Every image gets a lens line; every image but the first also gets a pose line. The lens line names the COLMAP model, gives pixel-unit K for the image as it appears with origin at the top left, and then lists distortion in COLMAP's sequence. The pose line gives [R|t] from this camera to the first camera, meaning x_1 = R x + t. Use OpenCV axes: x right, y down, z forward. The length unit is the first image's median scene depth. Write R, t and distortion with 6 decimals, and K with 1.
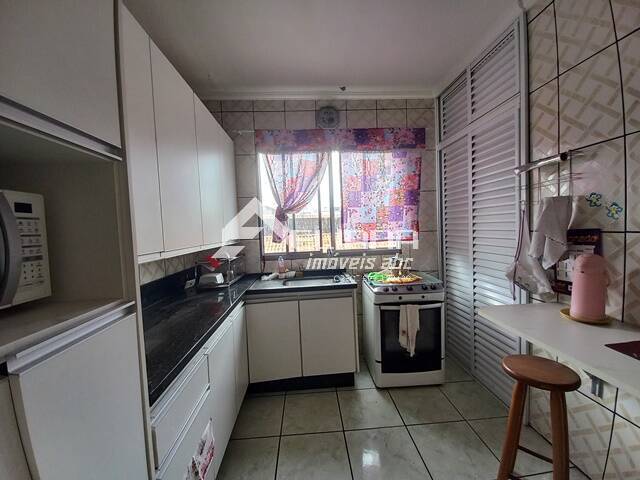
lens RADIAL K [[256.1, 0, 319.8], [0, 256.1, 239.4], [0, 0, 1]] dist [0.001813, -0.006121]
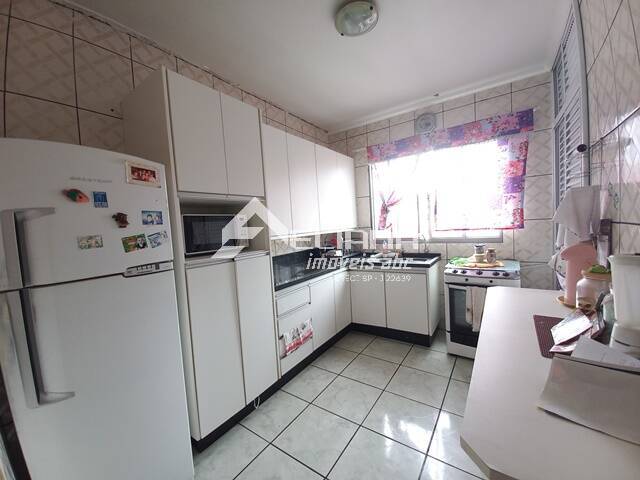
lens RADIAL K [[256.1, 0, 318.6], [0, 256.1, 240.2], [0, 0, 1]] dist [0.001813, -0.006121]
pose [[0.779380, 0.032643, -0.625700, 0.405991], [0.000927, 0.998581, 0.053252, -0.006750], [0.626551, -0.042083, 0.778244, -0.233674]]
